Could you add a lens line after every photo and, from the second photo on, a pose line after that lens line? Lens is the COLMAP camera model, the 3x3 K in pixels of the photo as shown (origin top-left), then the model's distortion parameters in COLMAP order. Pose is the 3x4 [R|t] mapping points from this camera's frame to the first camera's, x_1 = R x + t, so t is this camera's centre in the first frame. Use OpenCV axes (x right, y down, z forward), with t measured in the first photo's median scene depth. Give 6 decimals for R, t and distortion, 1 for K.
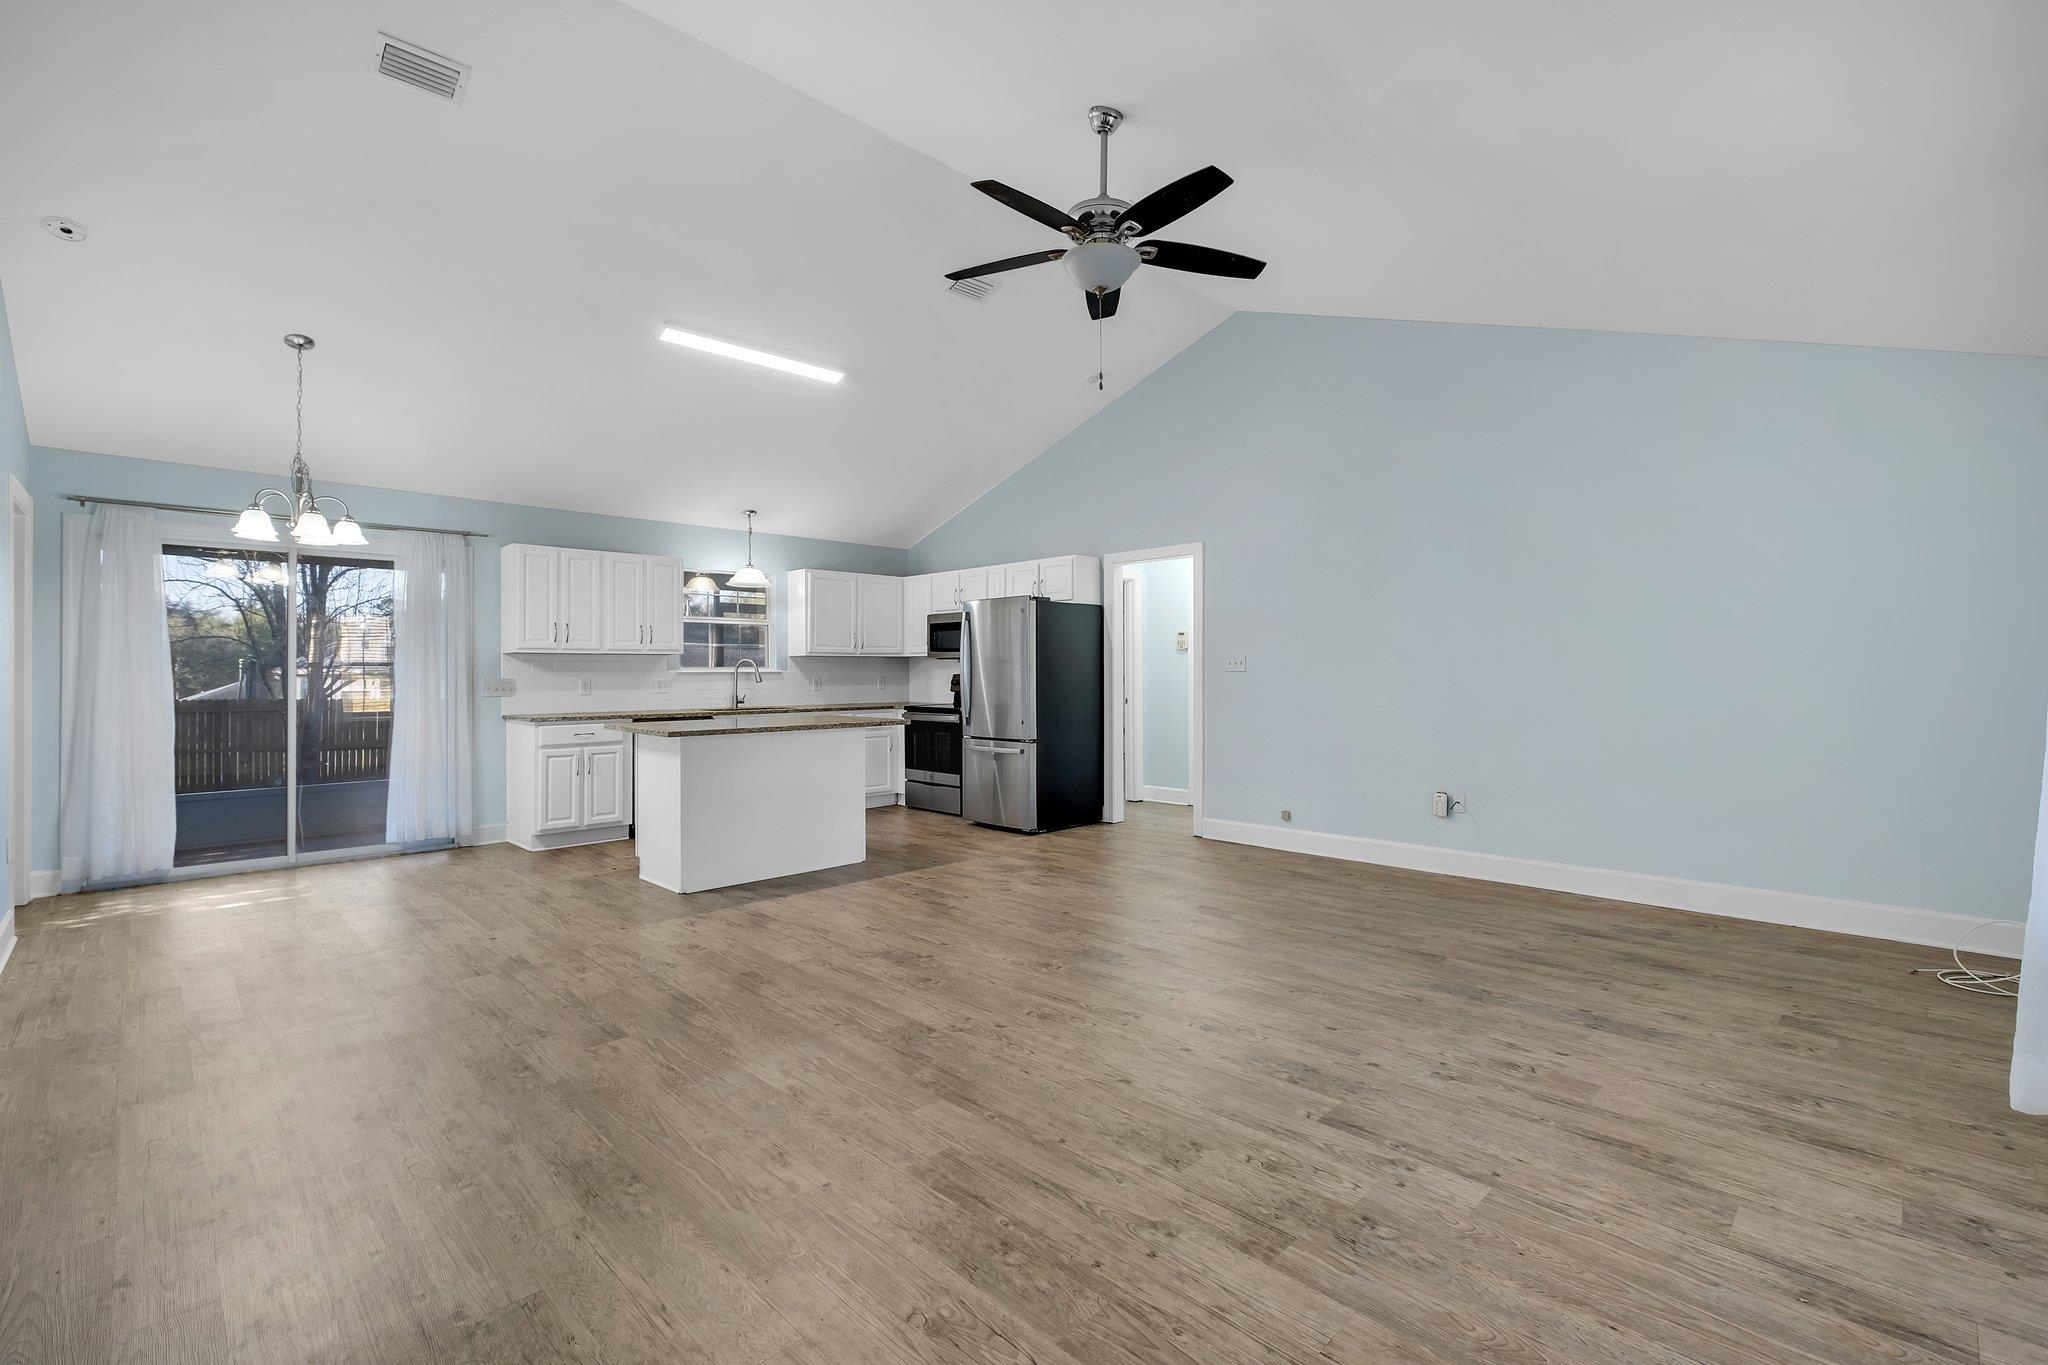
lens RADIAL K [[897.1, 0, 1023.5], [0, 897.1, 667.4], [0, 0, 1]] dist [-0.007239, -0.000079]
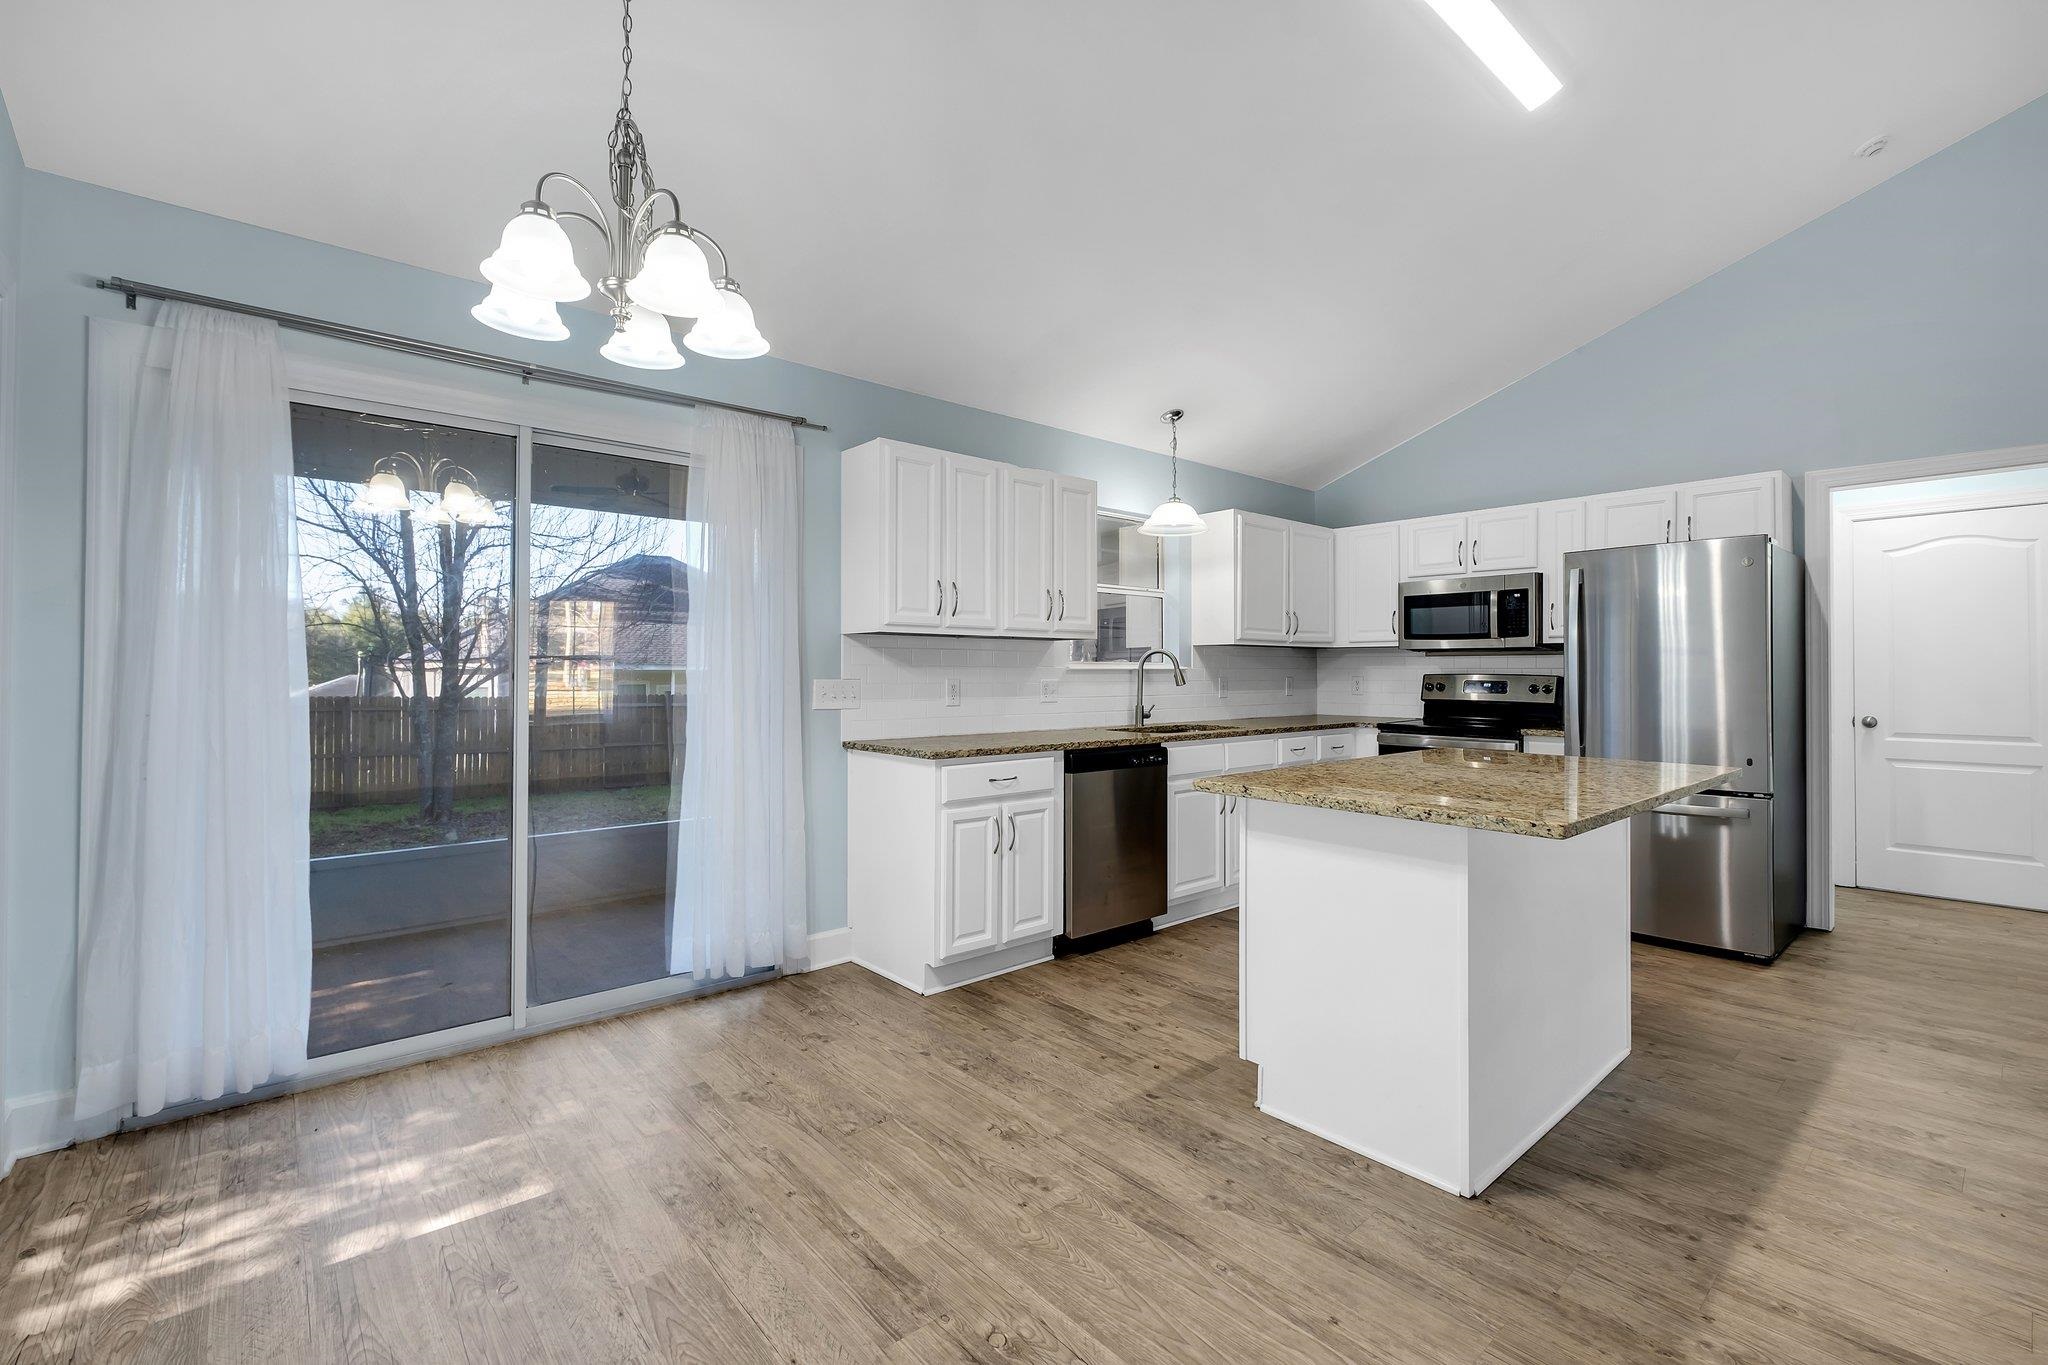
lens RADIAL K [[883.7, 0, 1024.1], [0, 883.7, 663.3], [0, 0, 1]] dist [-0.006377, 0.000150]
pose [[0.998002, 0.005271, -0.062959, -0.627845], [-0.005496, 0.999979, -0.003399, 0.006351], [0.062940, 0.003738, 0.998010, 0.640681]]
